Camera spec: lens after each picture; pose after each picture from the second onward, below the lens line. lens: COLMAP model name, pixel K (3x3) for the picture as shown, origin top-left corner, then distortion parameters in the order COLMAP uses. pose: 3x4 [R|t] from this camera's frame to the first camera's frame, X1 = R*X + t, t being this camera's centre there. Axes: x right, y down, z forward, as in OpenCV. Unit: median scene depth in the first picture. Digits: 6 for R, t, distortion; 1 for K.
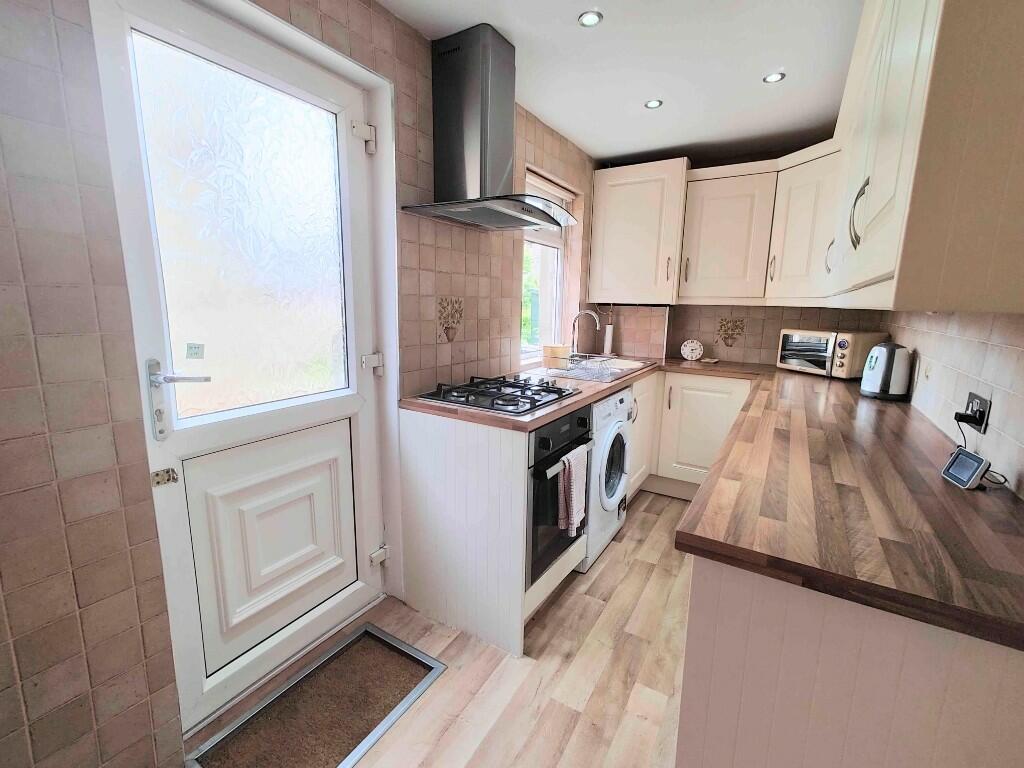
lens RADIAL K [[449.8, 0, 509.9], [0, 449.8, 380.8], [0, 0, 1]] dist [0.002965, -0.000937]
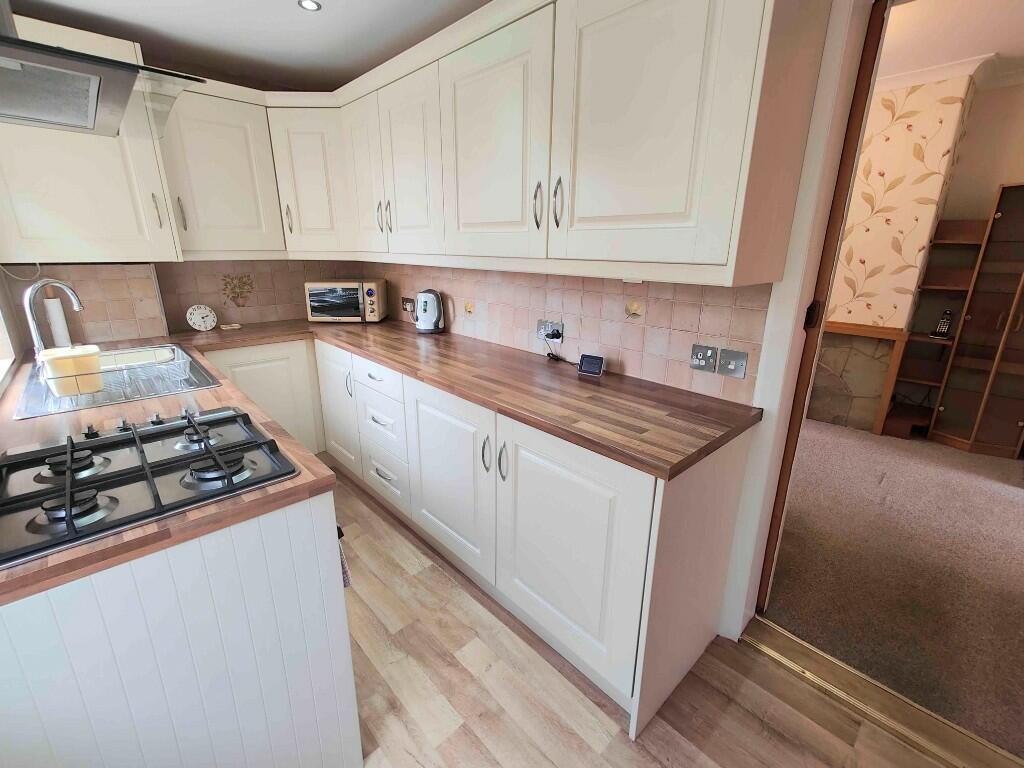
lens RADIAL K [[449.8, 0, 509.9], [0, 449.8, 380.8], [0, 0, 1]] dist [0.002965, -0.000937]
pose [[0.264379, -0.291695, 0.919248, -0.389727], [0.163438, 0.952927, 0.255377, -0.139363], [-0.950469, 0.082724, 0.299608, 0.464655]]
